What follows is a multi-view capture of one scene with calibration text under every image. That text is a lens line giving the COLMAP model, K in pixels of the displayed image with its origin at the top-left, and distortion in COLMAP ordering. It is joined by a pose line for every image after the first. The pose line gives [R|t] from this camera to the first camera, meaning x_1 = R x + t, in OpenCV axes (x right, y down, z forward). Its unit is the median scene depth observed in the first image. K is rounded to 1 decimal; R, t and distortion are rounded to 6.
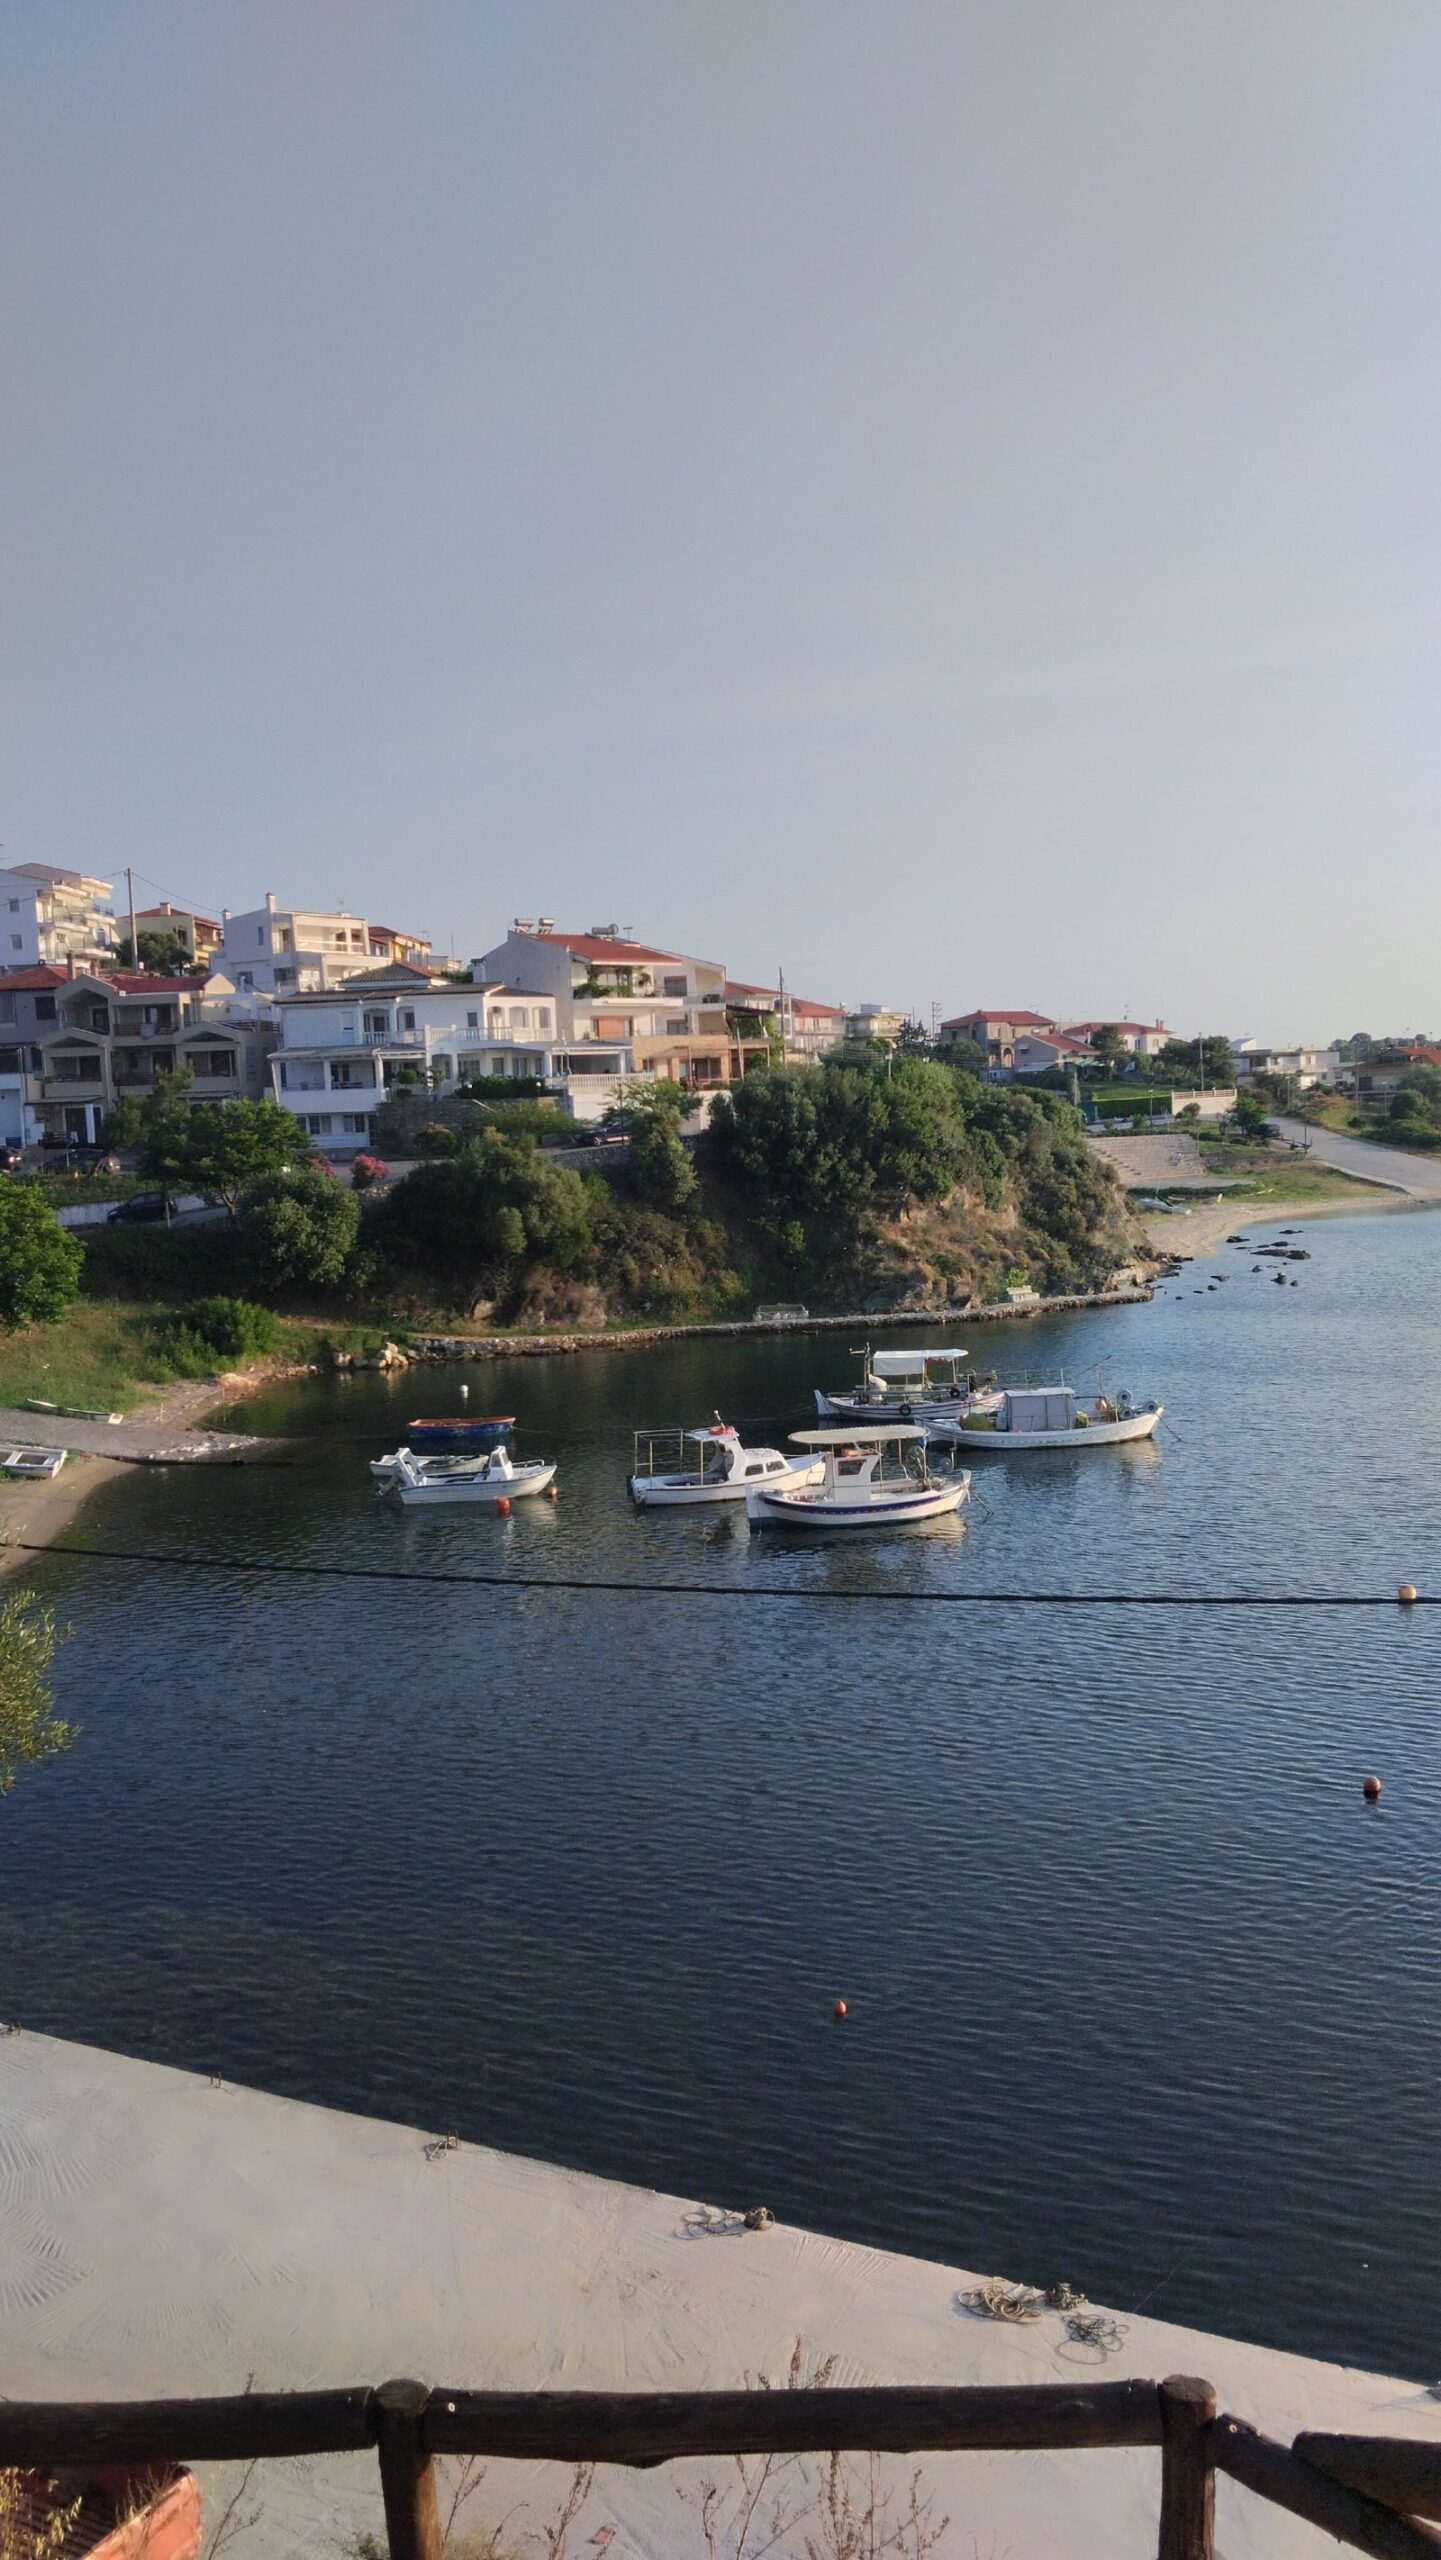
lens RADIAL K [[2079.3, 0, 728.0], [0, 2079.3, 1275.1], [0, 0, 1]] dist [0.125915, -0.206033]
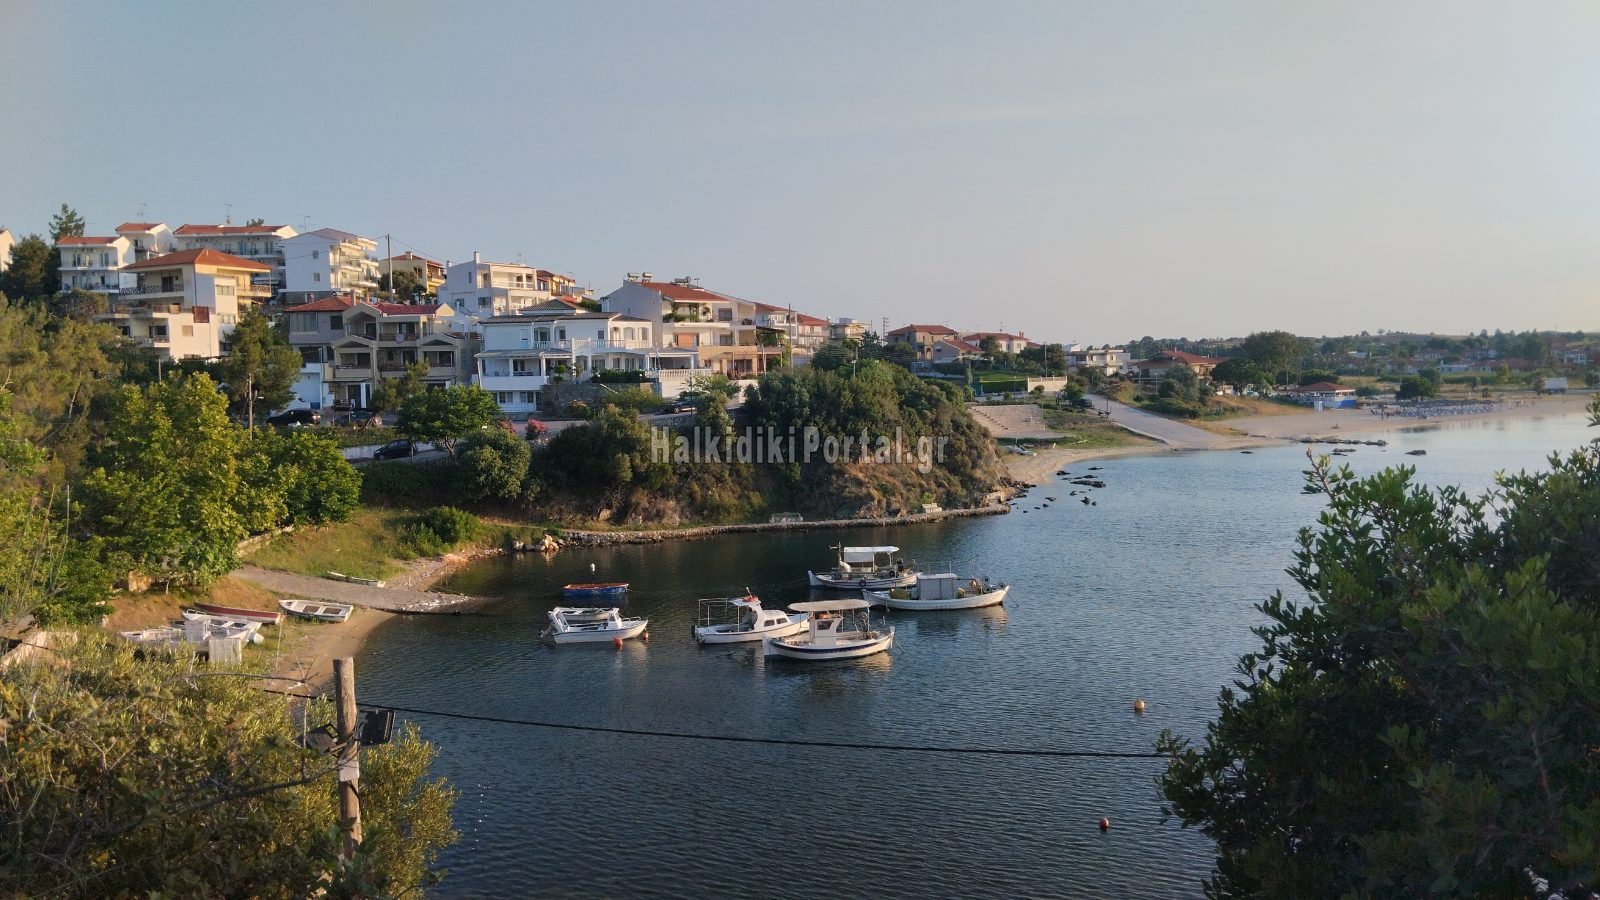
lens RADIAL K [[1299.5, 0, 800.0], [0, 1299.5, 450.0], [0, 0, 1]] dist [0.125915, -0.206033]
pose [[0.999333, 0.014194, 0.033659, 0.000899], [-0.013427, 0.999648, -0.022892, -0.011454], [-0.033972, 0.022425, 0.999171, -0.030726]]
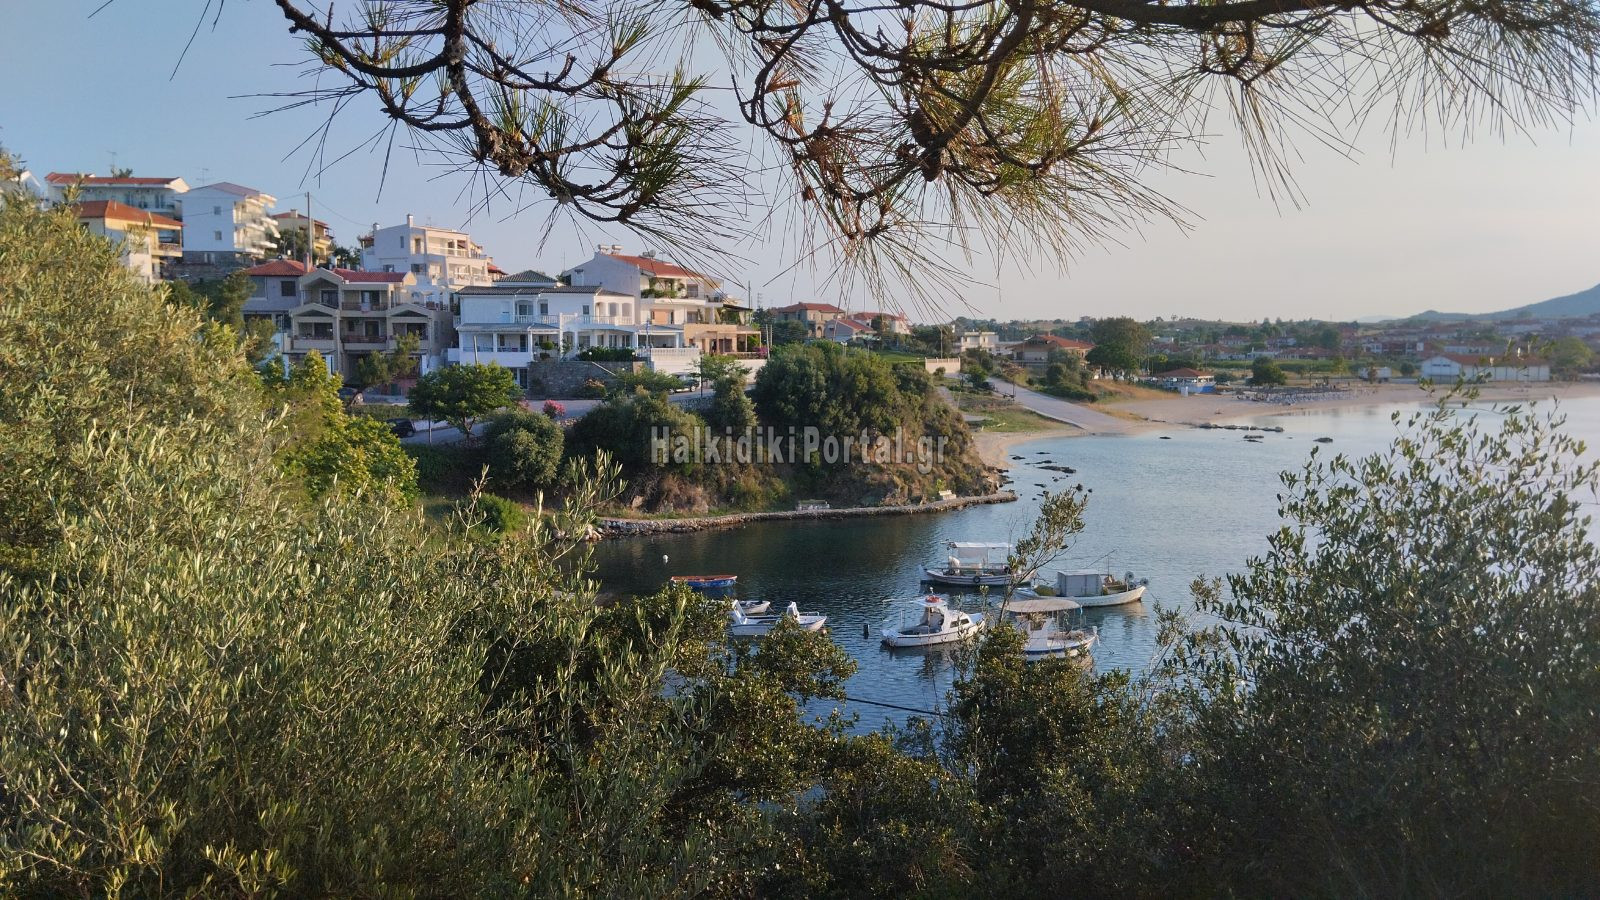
lens RADIAL K [[1299.5, 0, 800.0], [0, 1299.5, 450.0], [0, 0, 1]] dist [0.125915, -0.206033]
pose [[0.983319, 0.024201, 0.180270, -0.151937], [-0.023754, 0.999707, -0.004639, -0.018182], [-0.180329, 0.000280, 0.983606, 0.007722]]
